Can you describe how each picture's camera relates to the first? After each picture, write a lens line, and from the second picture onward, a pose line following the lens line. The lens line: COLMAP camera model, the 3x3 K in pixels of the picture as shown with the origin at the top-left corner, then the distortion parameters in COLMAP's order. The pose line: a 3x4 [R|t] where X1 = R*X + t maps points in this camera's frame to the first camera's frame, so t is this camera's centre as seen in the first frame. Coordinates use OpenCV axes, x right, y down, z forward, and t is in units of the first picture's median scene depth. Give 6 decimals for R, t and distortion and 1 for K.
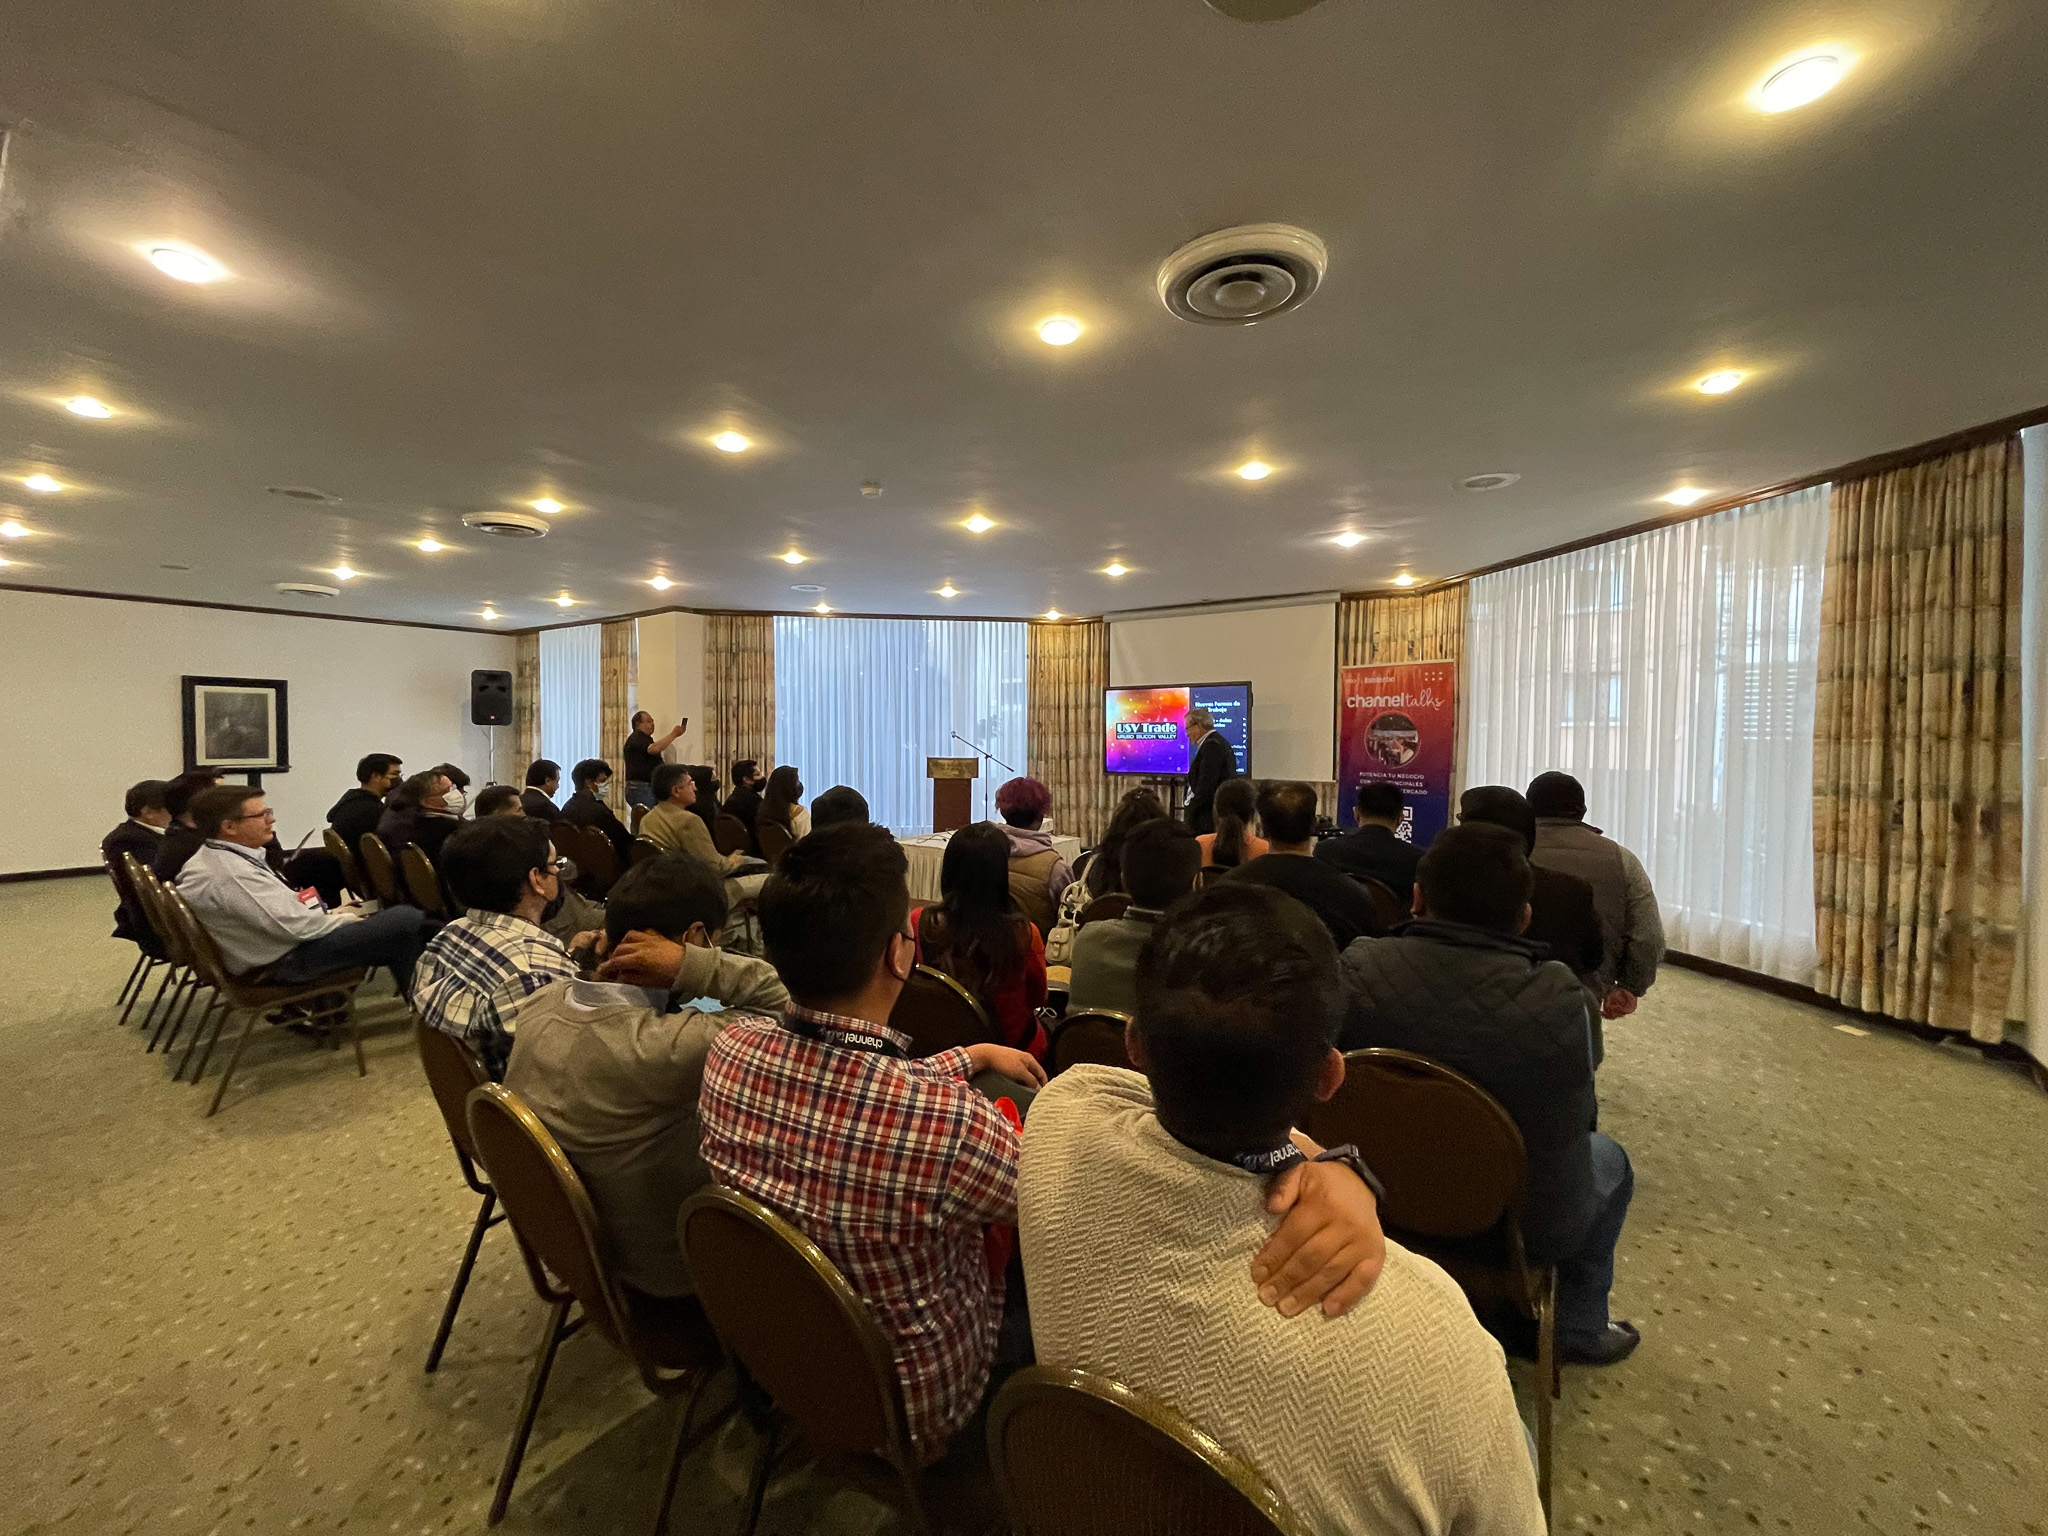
lens RADIAL K [[831.6, 0, 1015.2], [0, 831.6, 761.4], [0, 0, 1]] dist [0.004253, -0.001942]
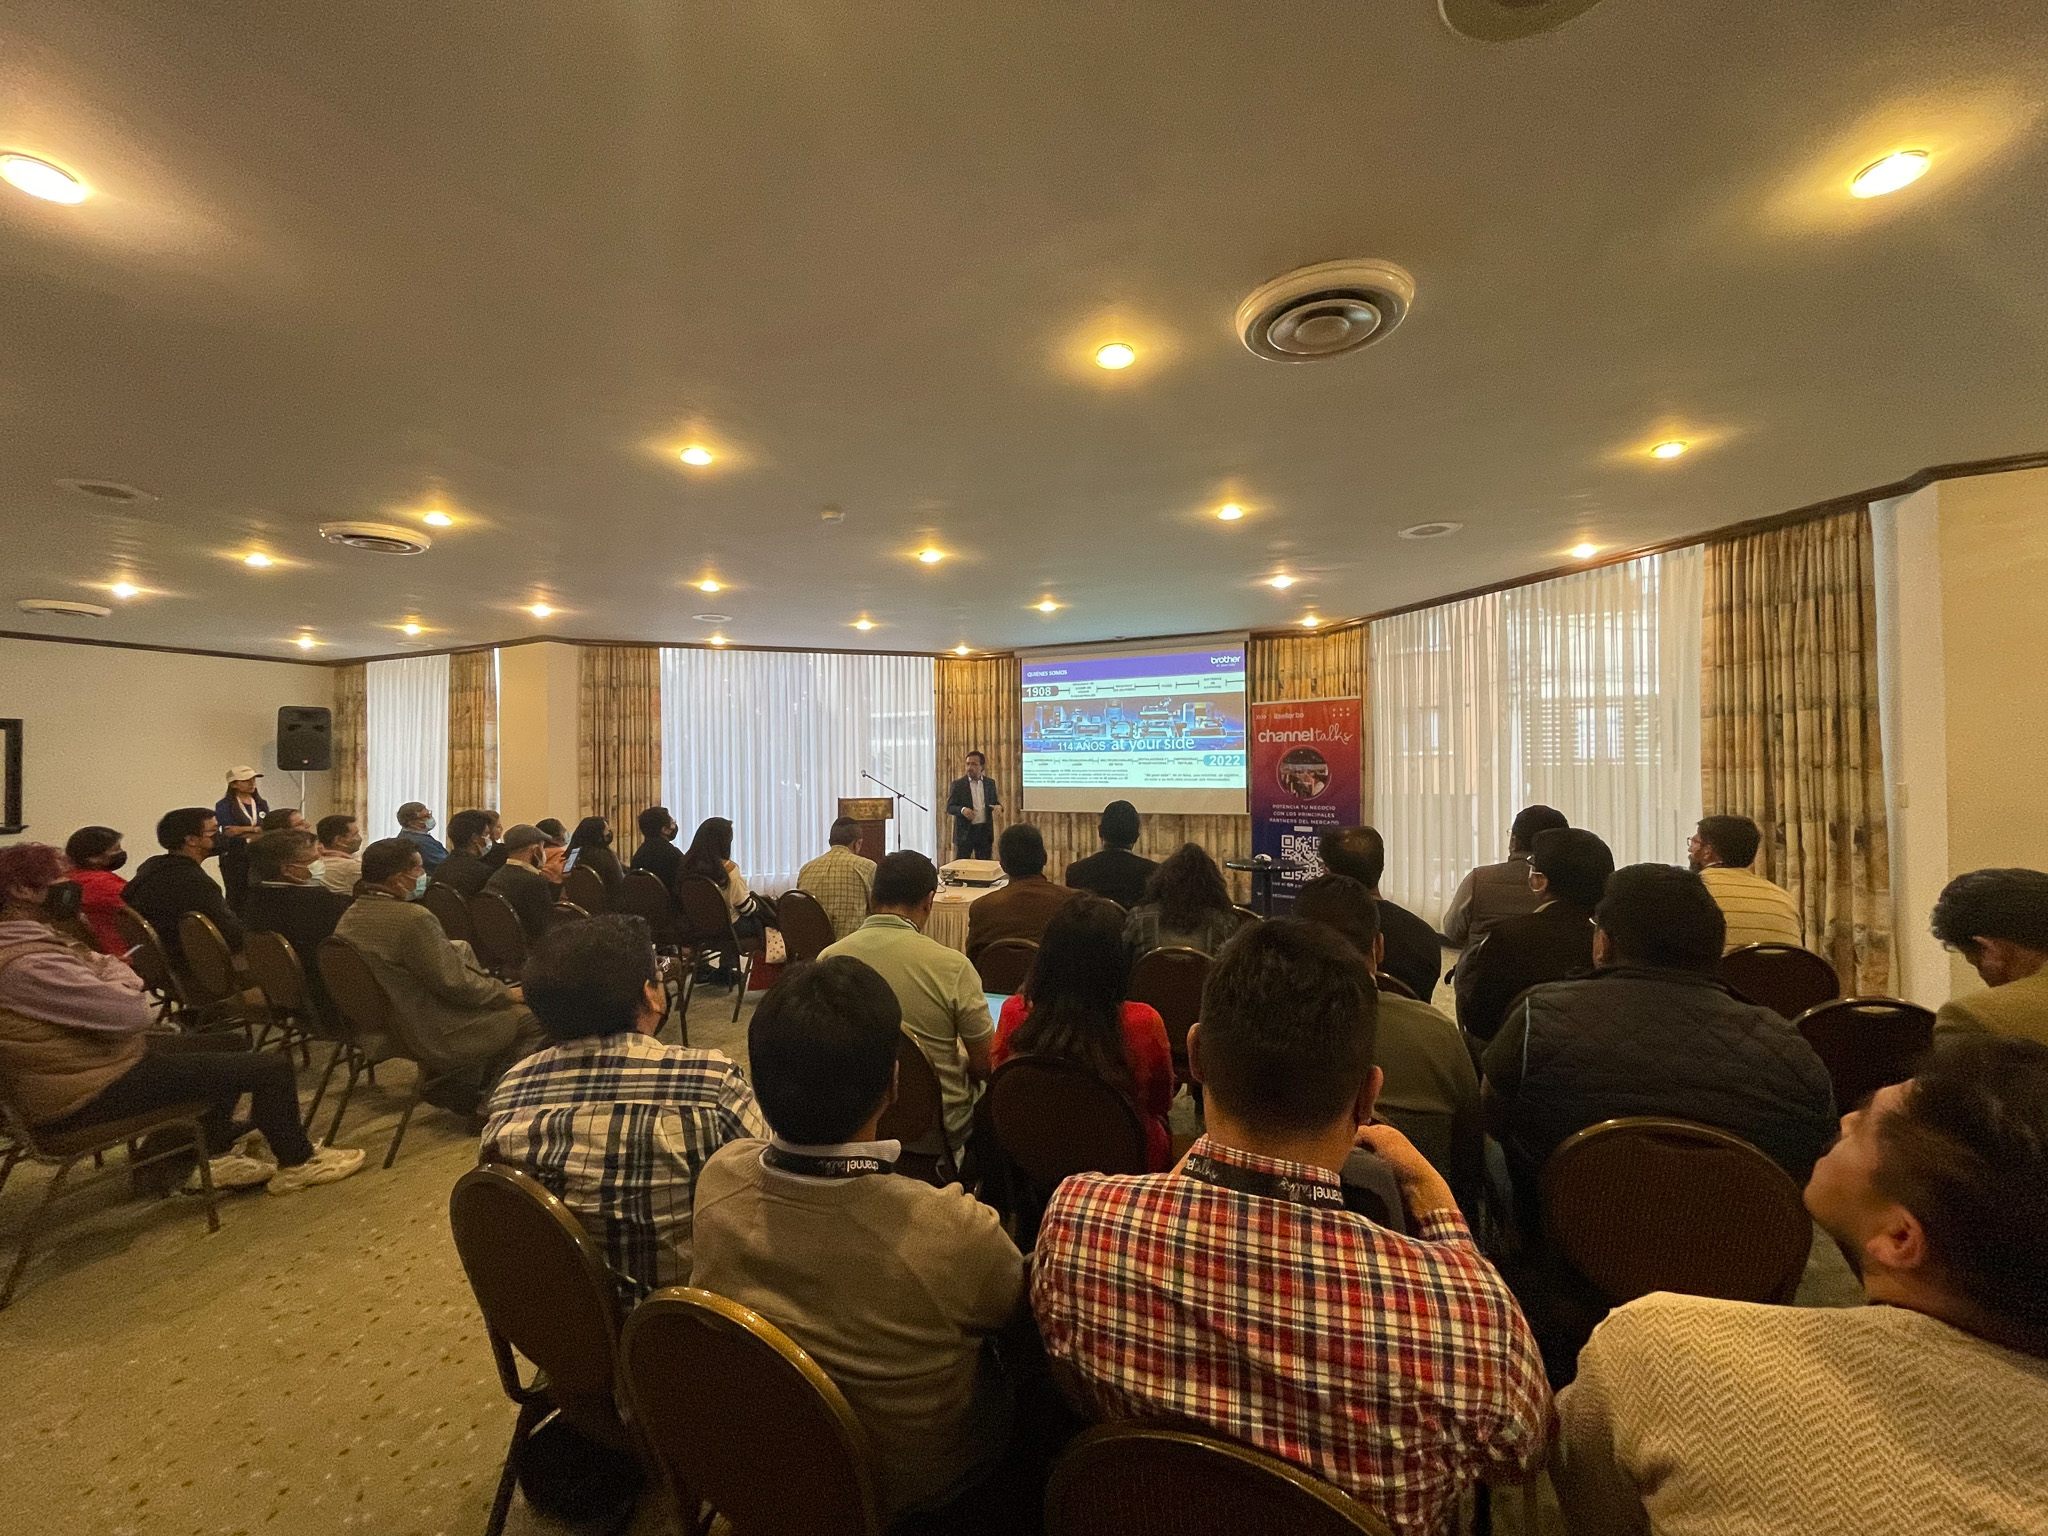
lens RADIAL K [[831.6, 0, 1012.4], [0, 831.6, 757.3], [0, 0, 1]] dist [0.004253, -0.001942]
pose [[0.983603, -0.011467, 0.179985, -0.151721], [0.019762, 0.998820, -0.044361, -0.010850], [-0.179264, 0.047191, 0.982669, 0.067152]]
